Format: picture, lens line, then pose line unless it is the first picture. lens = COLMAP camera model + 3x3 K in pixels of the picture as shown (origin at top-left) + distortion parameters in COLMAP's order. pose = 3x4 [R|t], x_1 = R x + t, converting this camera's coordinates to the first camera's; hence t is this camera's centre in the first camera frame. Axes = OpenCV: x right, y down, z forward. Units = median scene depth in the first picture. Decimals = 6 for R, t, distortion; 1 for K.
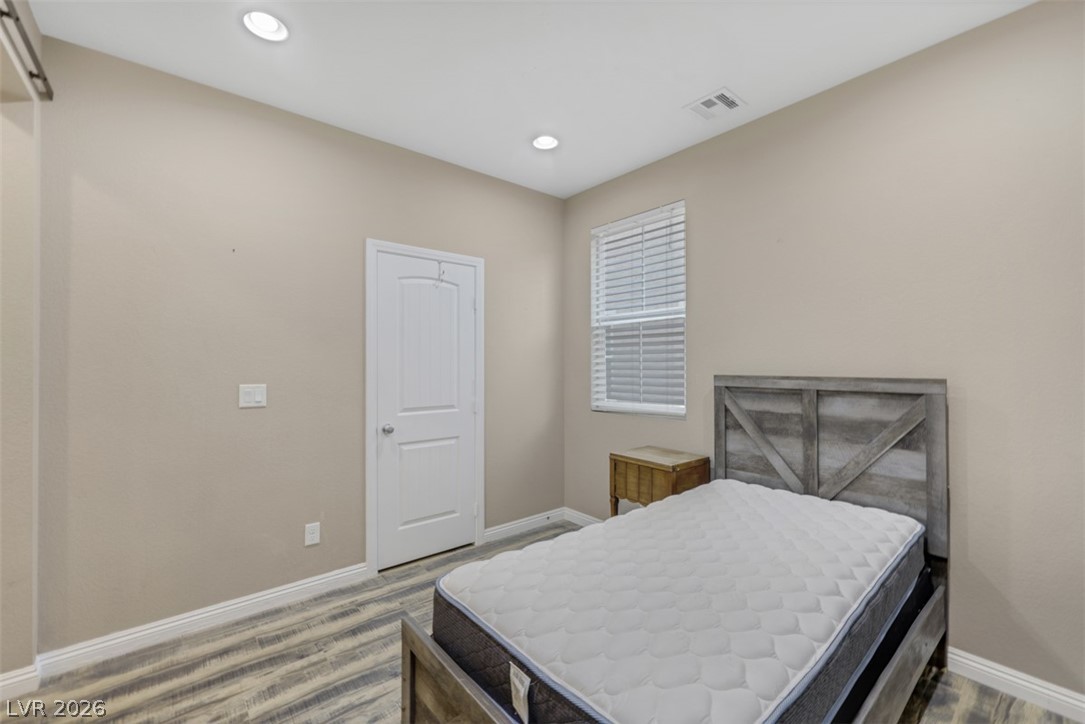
lens RADIAL K [[442.2, 0, 542.5], [0, 442.2, 362.0], [0, 0, 1]] dist [-0.000516, -0.000016]
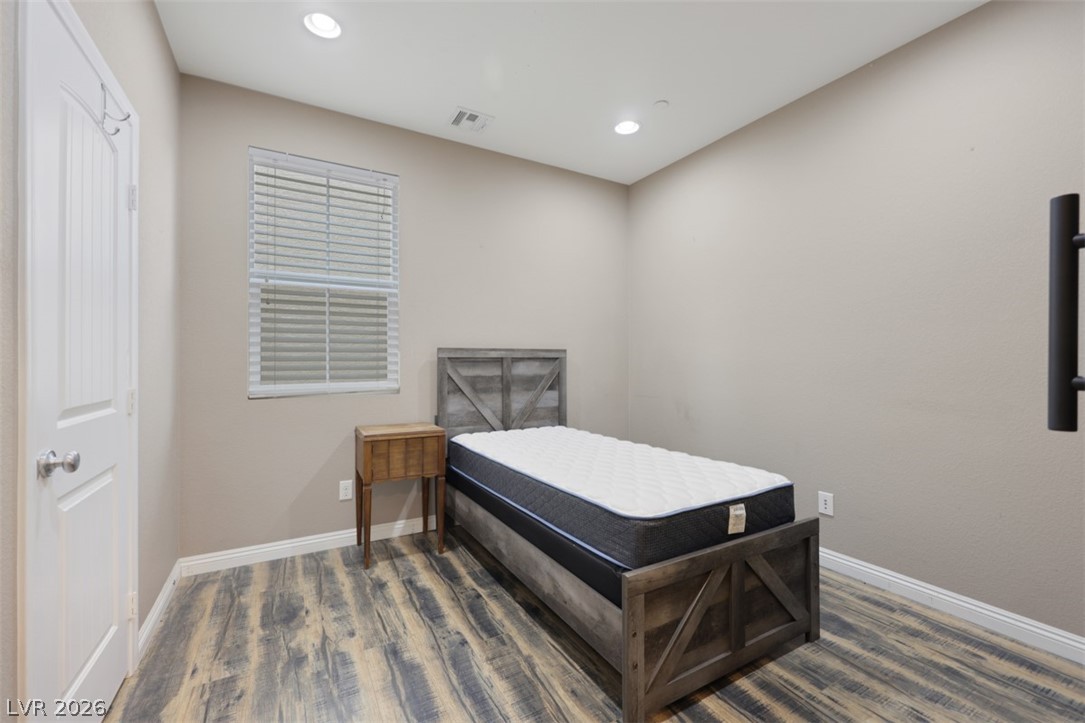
lens RADIAL K [[448.0, 0, 540.4], [0, 448.0, 357.0], [0, 0, 1]] dist [0.001404, 0.000065]
pose [[0.181194, 0.009601, 0.983400, -0.748309], [-0.004128, 0.999951, -0.009002, 0.067293], [-0.983439, -0.002428, 0.181225, 0.578933]]
